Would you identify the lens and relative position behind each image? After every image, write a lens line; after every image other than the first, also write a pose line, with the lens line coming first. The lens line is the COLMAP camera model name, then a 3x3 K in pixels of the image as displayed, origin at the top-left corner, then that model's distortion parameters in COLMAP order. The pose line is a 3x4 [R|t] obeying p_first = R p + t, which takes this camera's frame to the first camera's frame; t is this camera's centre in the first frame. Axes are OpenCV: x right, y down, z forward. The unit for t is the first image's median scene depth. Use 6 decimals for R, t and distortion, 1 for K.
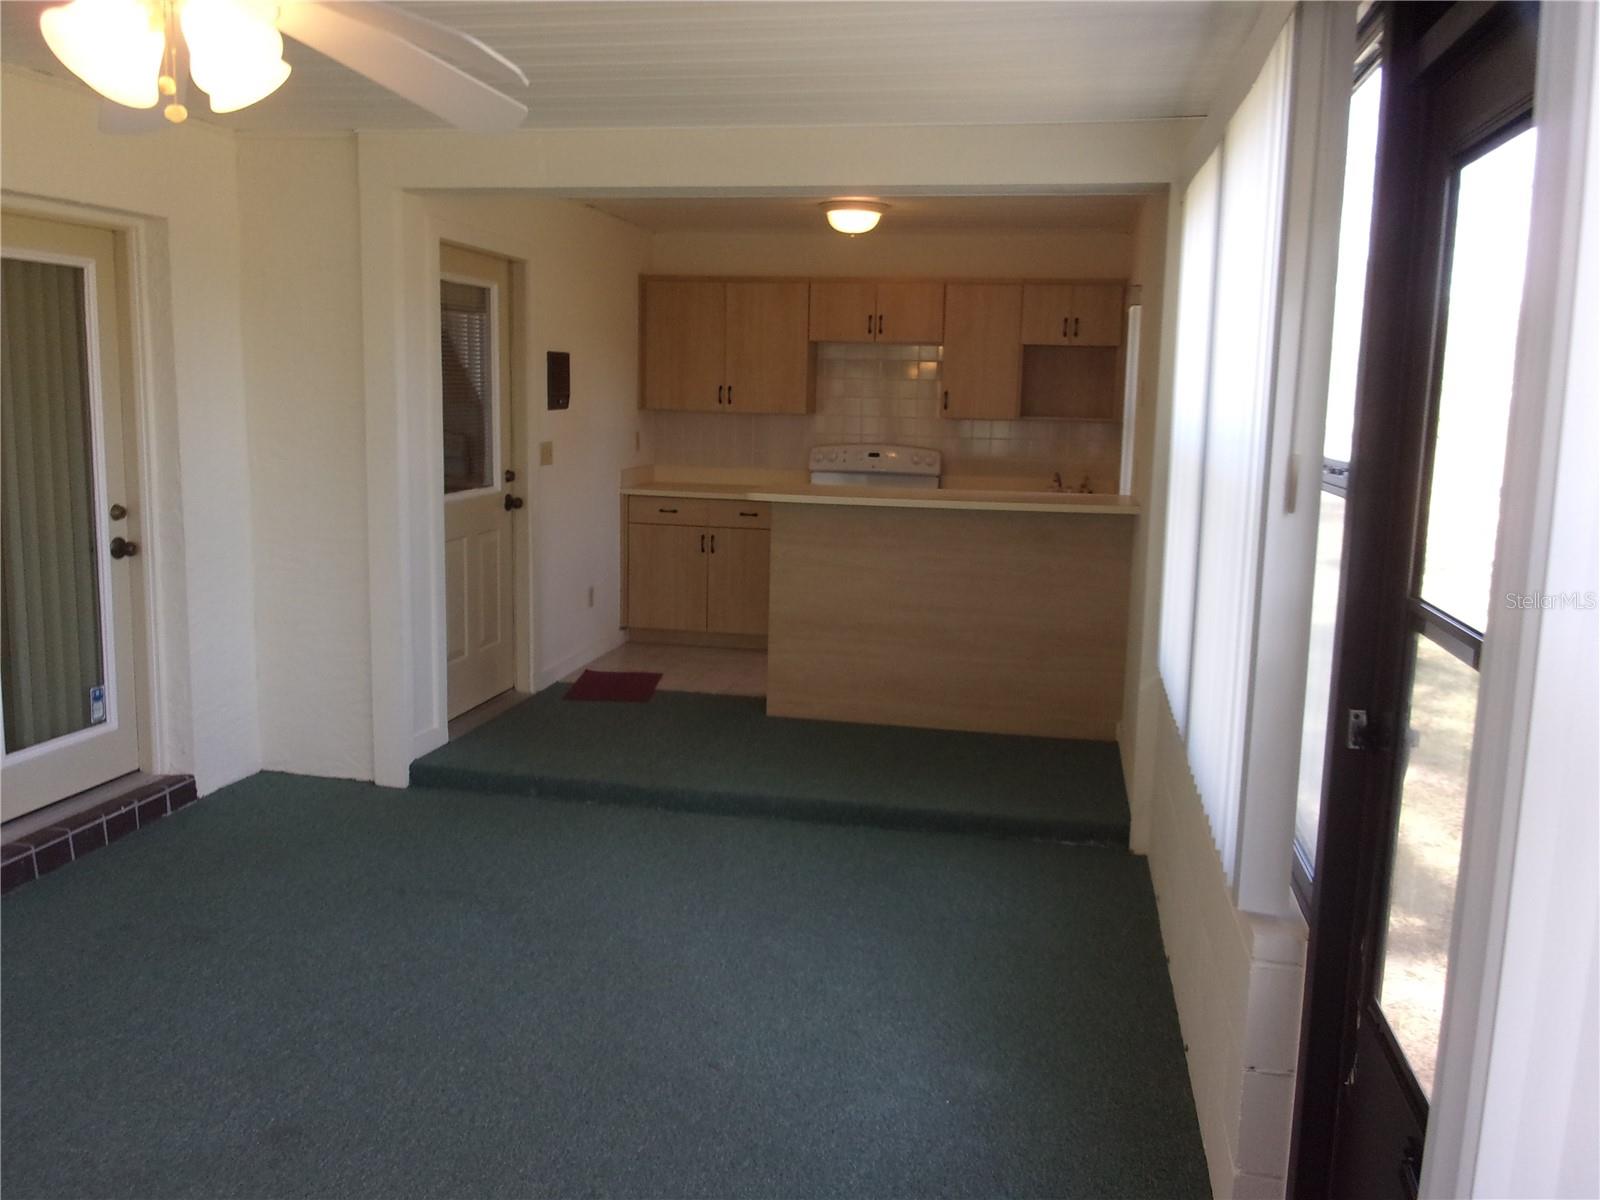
lens RADIAL K [[1341.5, 0, 801.3], [0, 1341.5, 596.8], [0, 0, 1]] dist [0.016202, -0.040721]
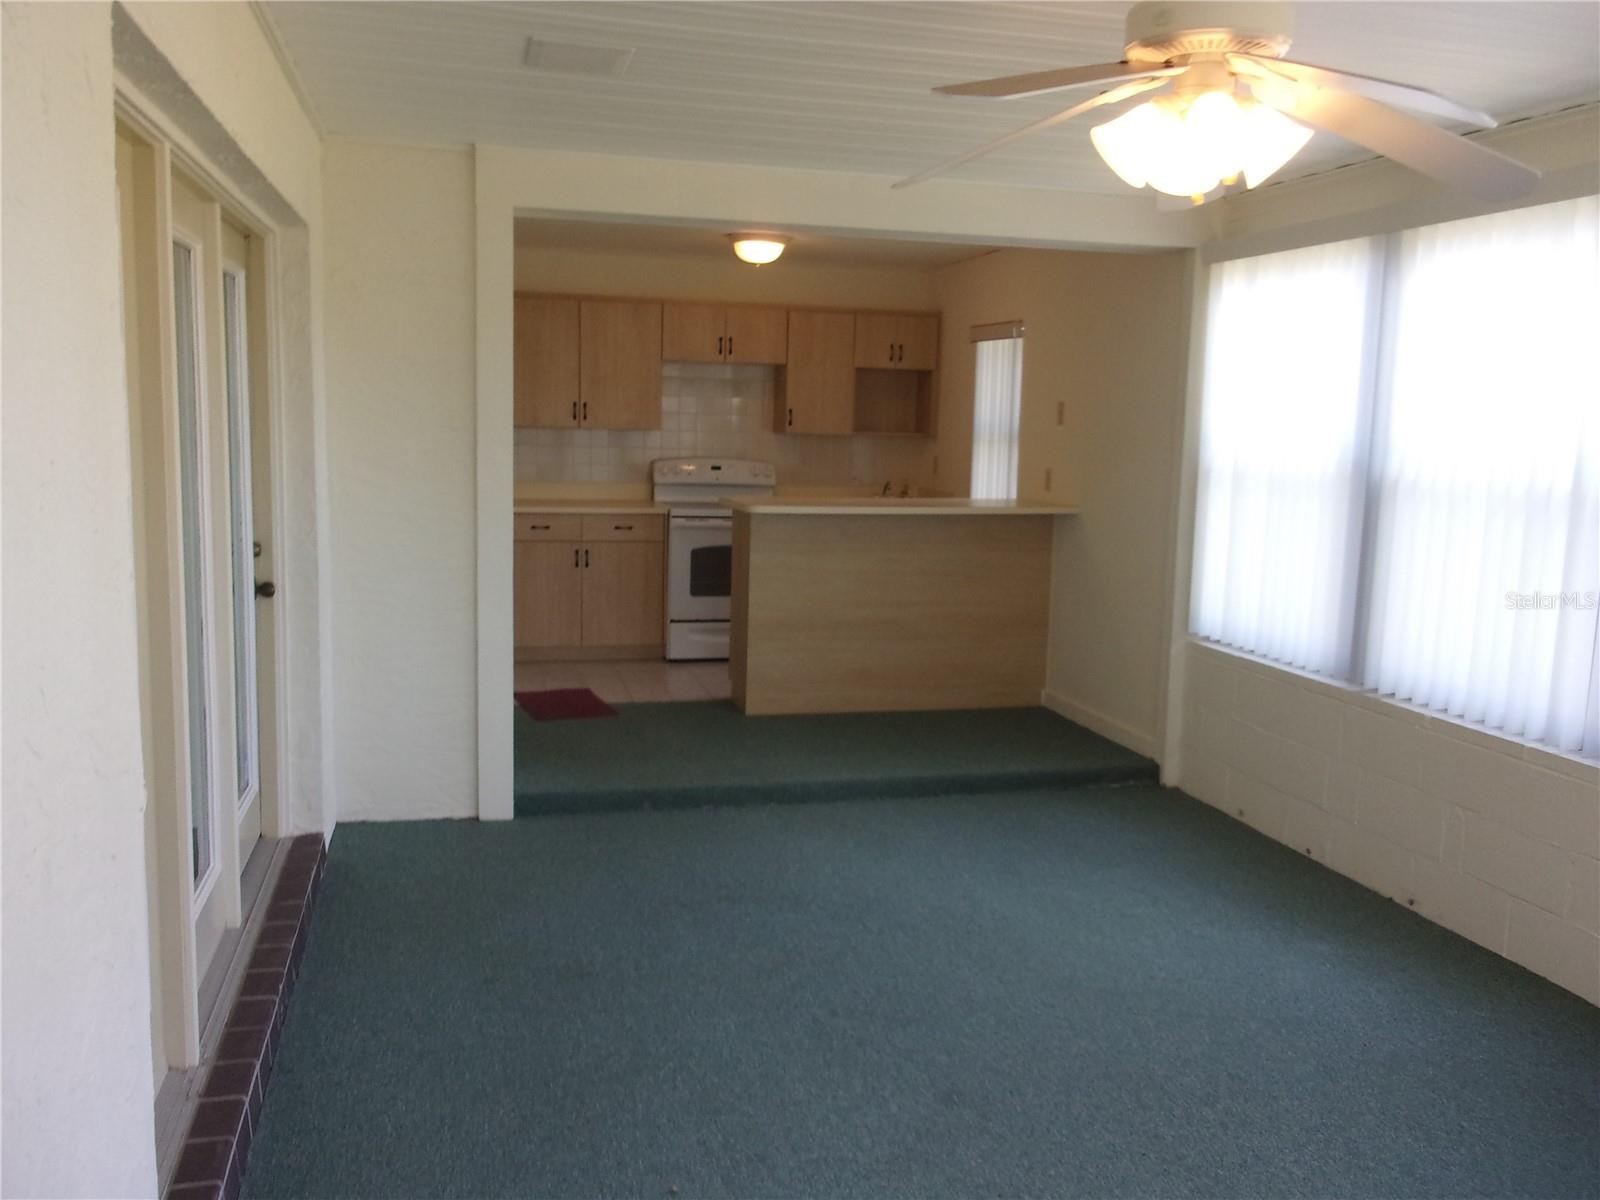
lens RADIAL K [[1341.5, 0, 804.0], [0, 1341.5, 595.0], [0, 0, 1]] dist [0.016202, -0.040721]
pose [[0.893128, -0.060220, 0.445754, -0.386672], [0.062126, 0.998015, 0.010351, -0.012580], [-0.445492, 0.018448, 0.895096, 0.020914]]
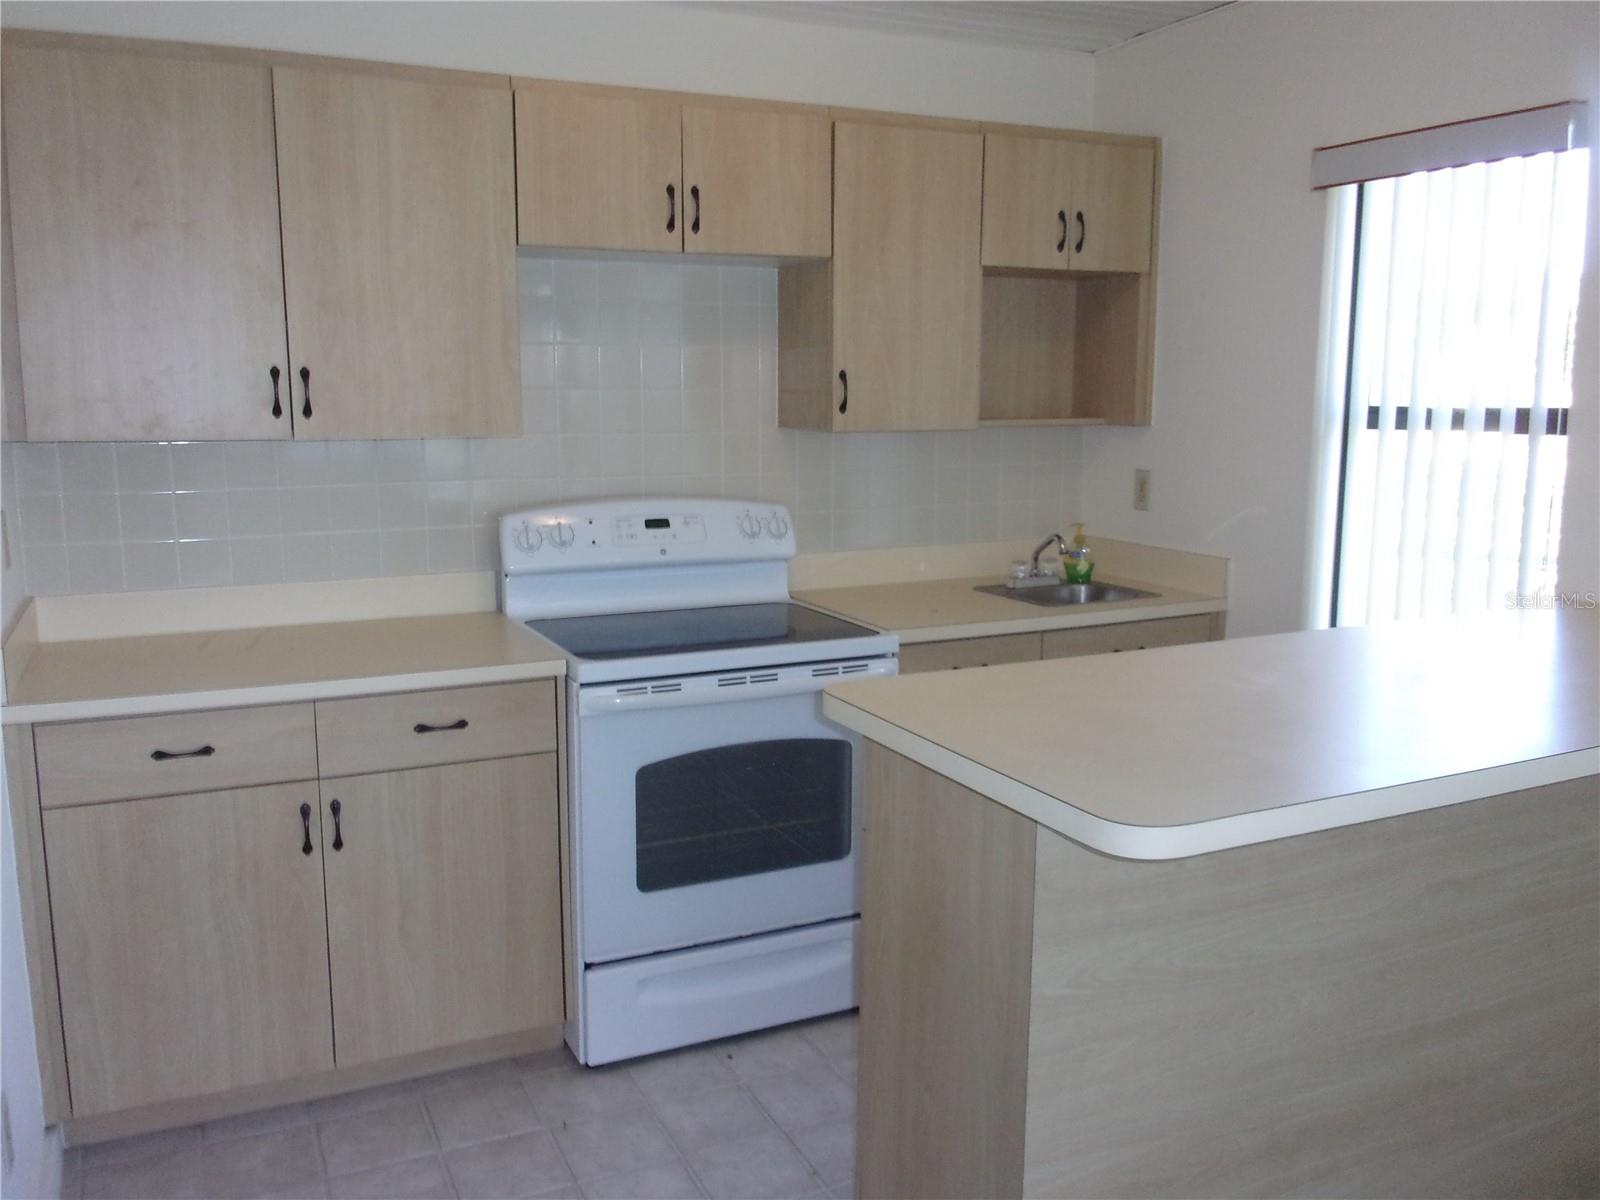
lens RADIAL K [[1341.5, 0, 784.2], [0, 1341.5, 584.2], [0, 0, 1]] dist [0.016202, -0.040721]
pose [[0.801977, -0.113688, 0.586436, -0.175831], [0.107118, 0.993179, 0.046052, -0.108419], [-0.587672, 0.025885, 0.808685, 0.673658]]
